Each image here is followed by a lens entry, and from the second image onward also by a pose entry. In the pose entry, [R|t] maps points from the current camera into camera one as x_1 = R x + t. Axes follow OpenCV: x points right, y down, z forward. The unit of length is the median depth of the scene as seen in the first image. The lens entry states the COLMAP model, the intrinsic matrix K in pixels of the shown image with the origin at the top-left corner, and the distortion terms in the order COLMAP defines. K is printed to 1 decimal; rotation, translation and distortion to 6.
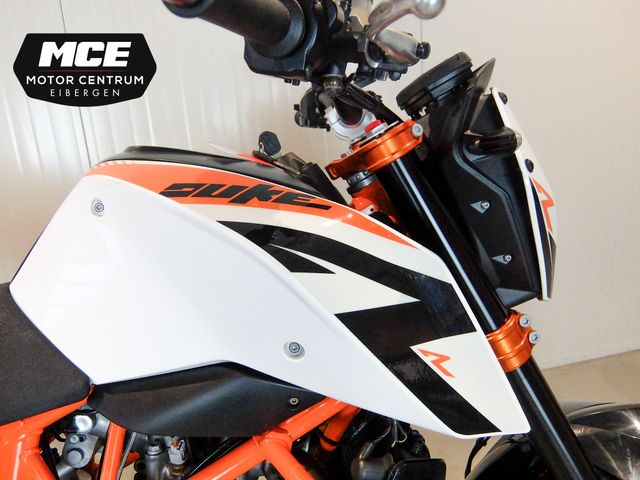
lens RADIAL K [[490.3, 0, 317.1], [0, 490.3, 245.1], [0, 0, 1]] dist [-0.039281, 0.019099]
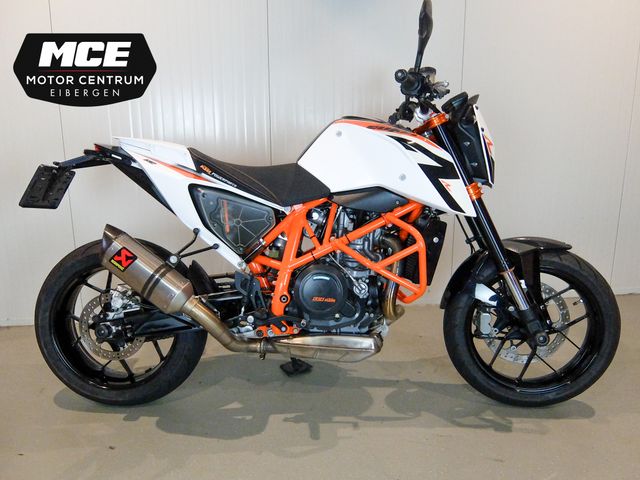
lens RADIAL K [[490.3, 0, 317.7], [0, 490.3, 244.0], [0, 0, 1]] dist [-0.039281, 0.019099]
pose [[0.992686, 0.090169, -0.080270, -0.278095], [-0.093540, 0.994841, -0.039272, 0.753827], [0.076315, 0.046493, 0.995999, -2.057436]]
